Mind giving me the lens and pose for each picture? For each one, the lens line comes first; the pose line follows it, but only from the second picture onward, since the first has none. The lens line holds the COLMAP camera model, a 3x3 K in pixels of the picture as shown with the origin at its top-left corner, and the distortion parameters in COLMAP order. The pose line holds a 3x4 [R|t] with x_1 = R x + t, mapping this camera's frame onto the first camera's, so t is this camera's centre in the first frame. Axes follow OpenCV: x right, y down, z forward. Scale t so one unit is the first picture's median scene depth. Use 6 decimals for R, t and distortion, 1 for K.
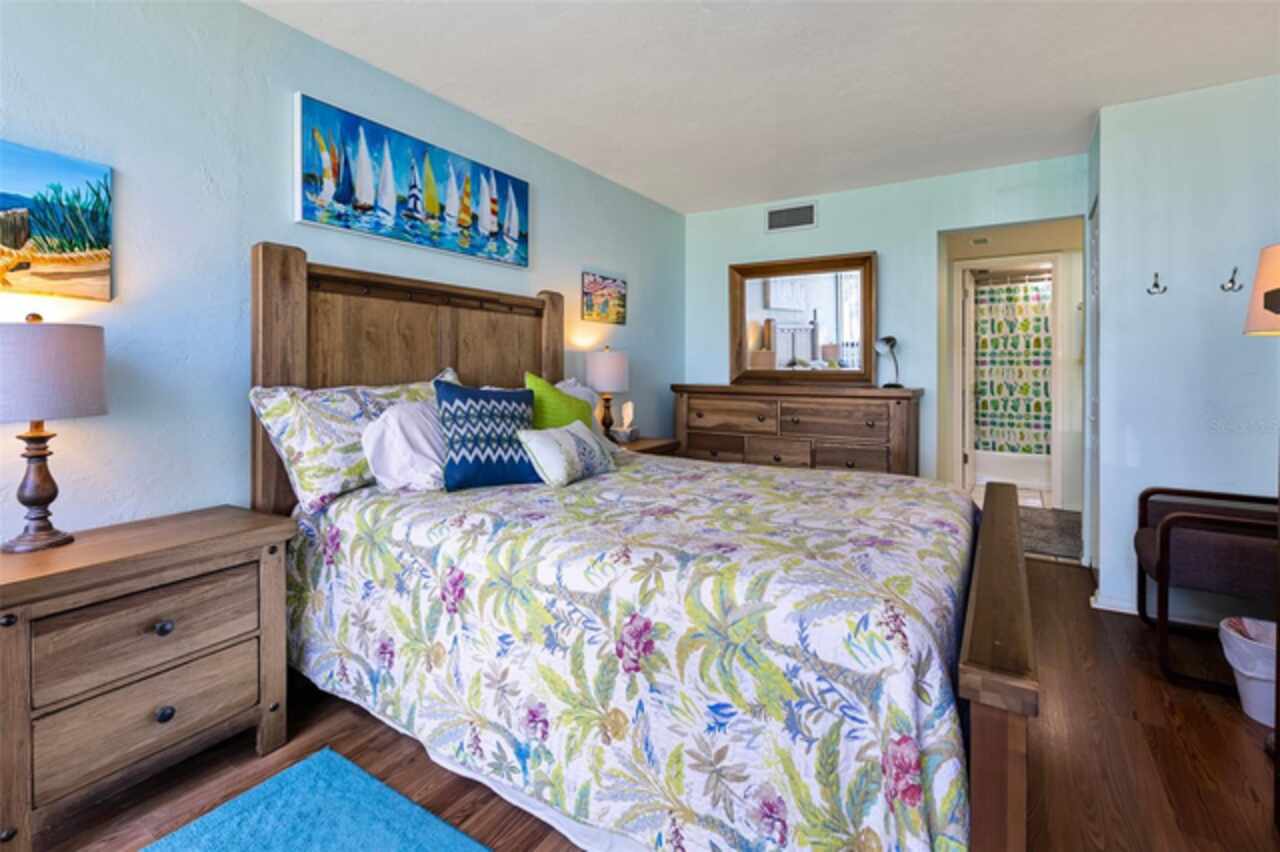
lens RADIAL K [[597.9, 0, 638.8], [0, 597.9, 382.1], [0, 0, 1]] dist [-0.003472, -0.000414]
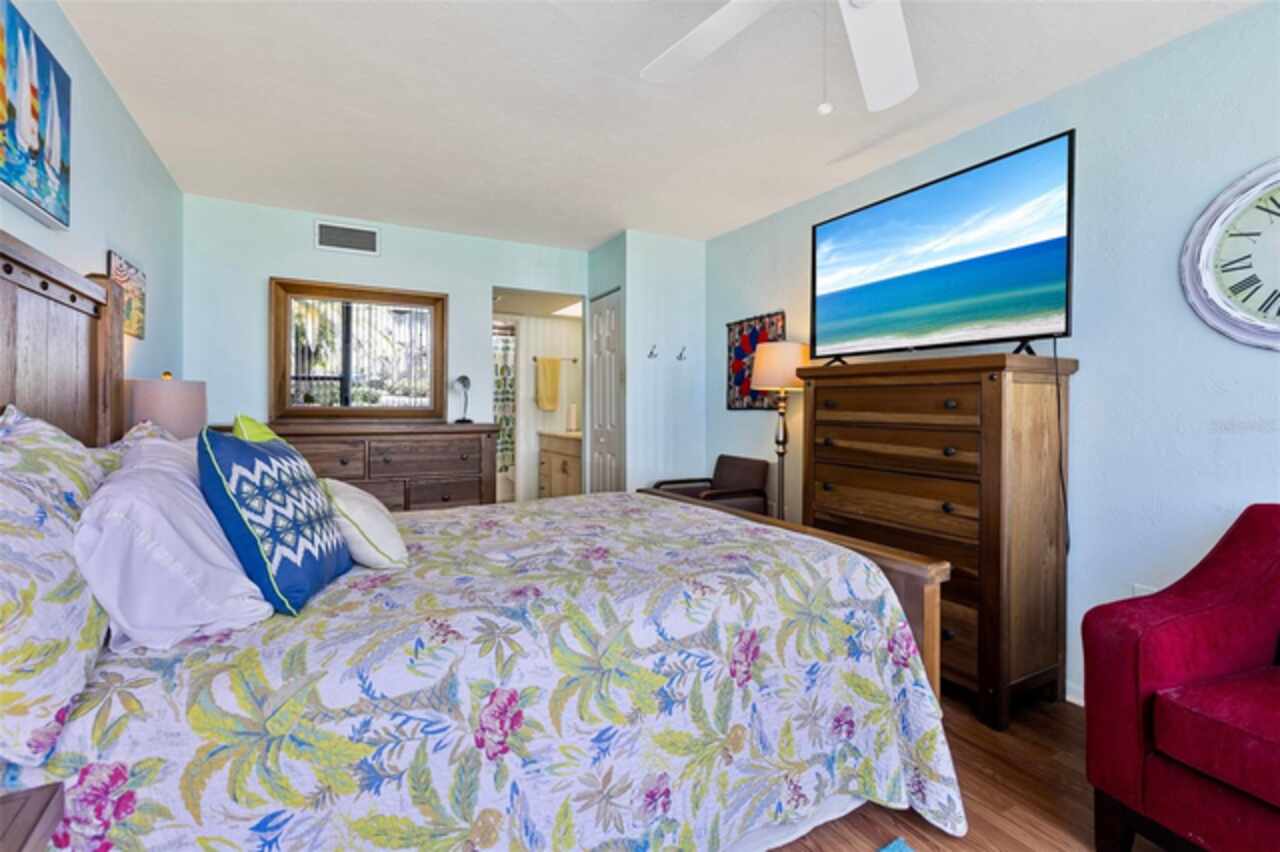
lens RADIAL K [[576.0, 0, 637.1], [0, 576.0, 420.7], [0, 0, 1]] dist [-0.001335, -0.000461]
pose [[0.475106, -0.023982, 0.879602, -0.300926], [0.018525, 0.999680, 0.017250, -0.005988], [-0.879734, 0.008099, 0.475398, 0.195442]]
